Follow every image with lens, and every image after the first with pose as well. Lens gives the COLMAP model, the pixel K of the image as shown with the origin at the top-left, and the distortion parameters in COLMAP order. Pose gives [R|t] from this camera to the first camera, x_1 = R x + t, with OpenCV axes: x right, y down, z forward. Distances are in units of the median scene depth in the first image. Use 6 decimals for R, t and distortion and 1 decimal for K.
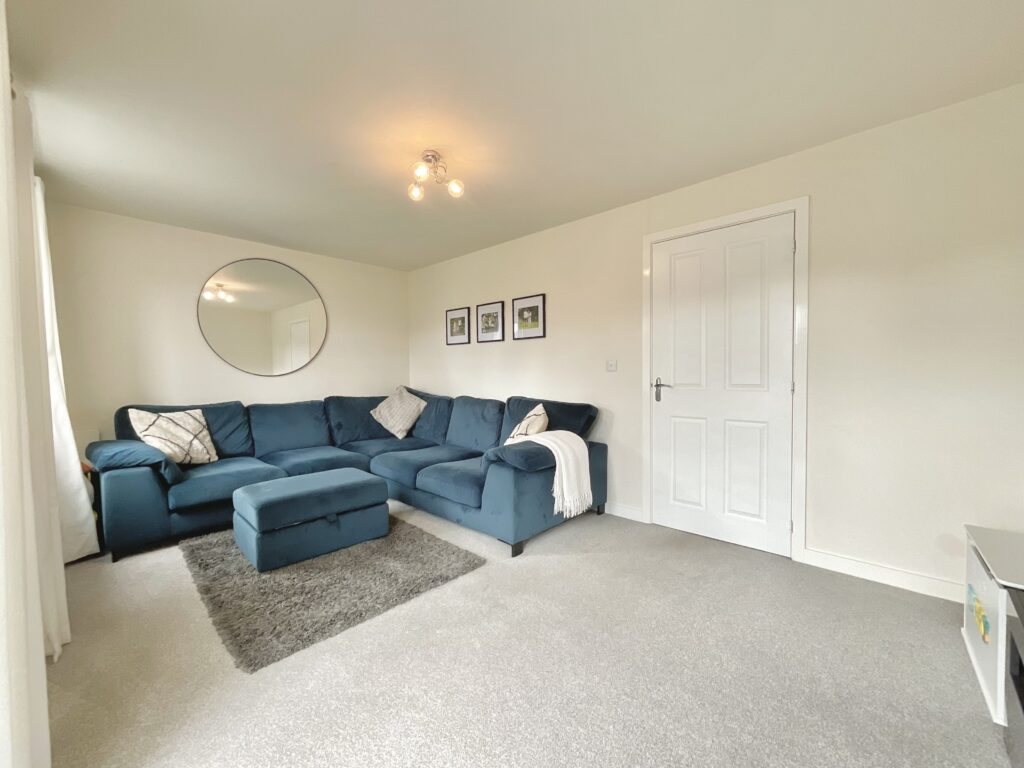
lens RADIAL K [[417.0, 0, 515.0], [0, 417.0, 380.9], [0, 0, 1]] dist [0.000694, 0.000037]
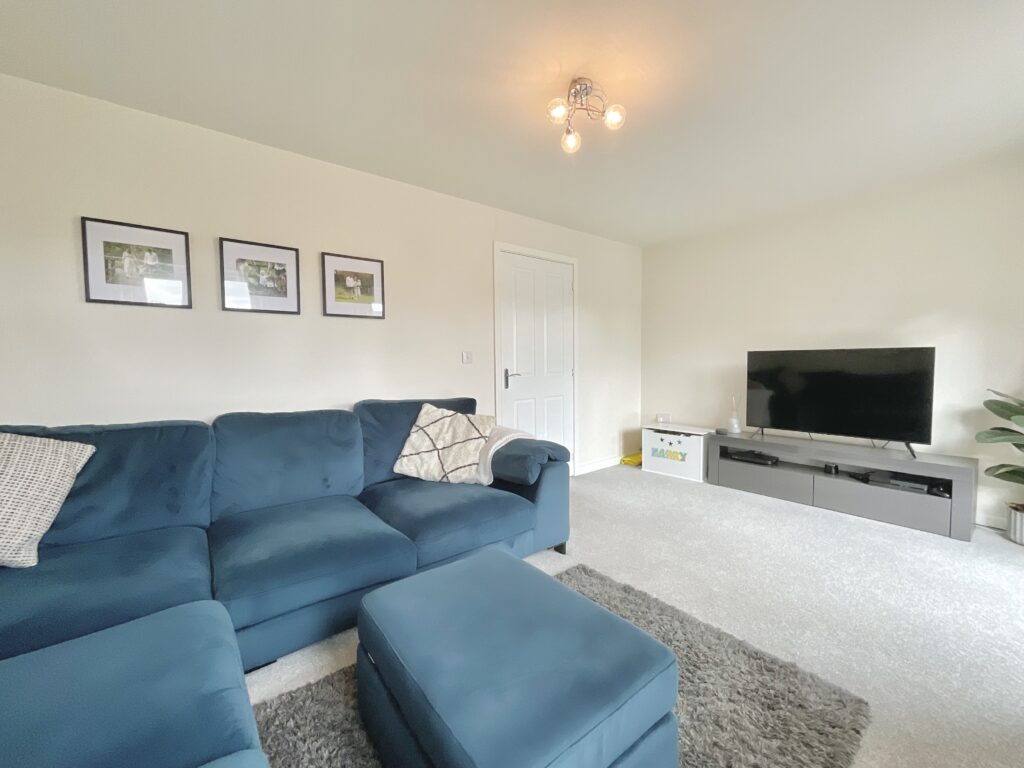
lens RADIAL K [[417.0, 0, 515.0], [0, 417.0, 380.9], [0, 0, 1]] dist [0.000694, 0.000037]
pose [[0.127569, -0.044561, 0.990828, -0.672774], [0.031645, 0.998664, 0.040839, -0.015634], [-0.991325, 0.026145, 0.128808, 0.685875]]
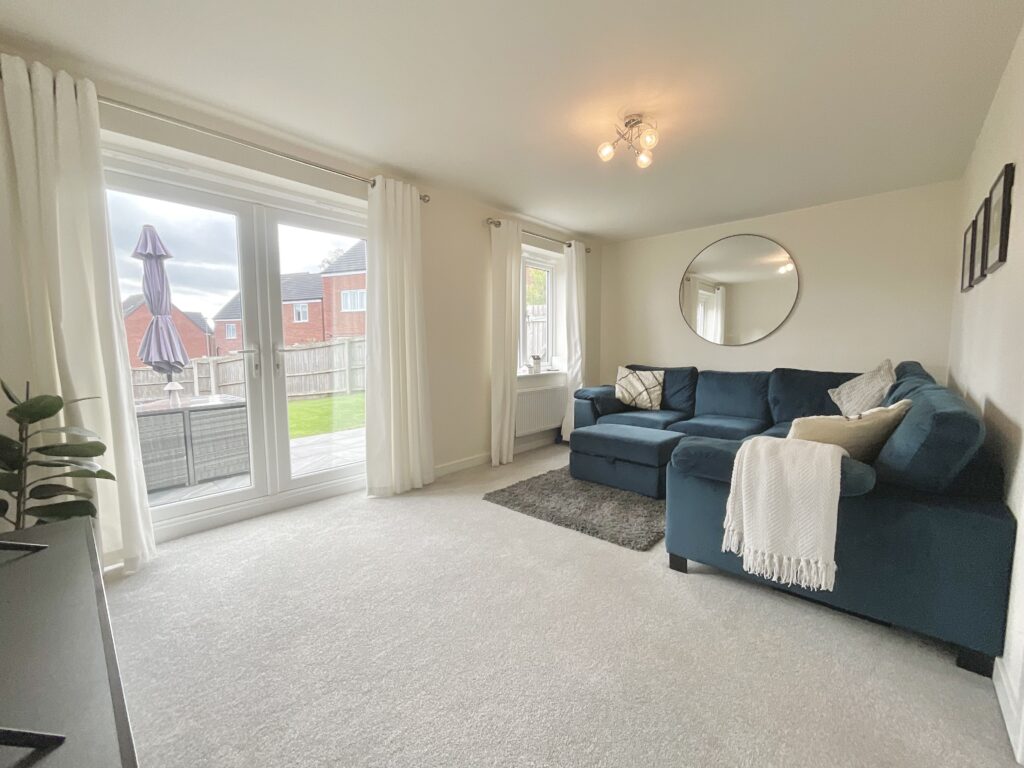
lens RADIAL K [[417.0, 0, 515.0], [0, 417.0, 380.9], [0, 0, 1]] dist [0.000694, 0.000037]
pose [[0.029151, 0.087034, -0.995779, 0.545934], [-0.011941, 0.996161, 0.086718, -0.009565], [0.999504, 0.009363, 0.030078, 0.468020]]
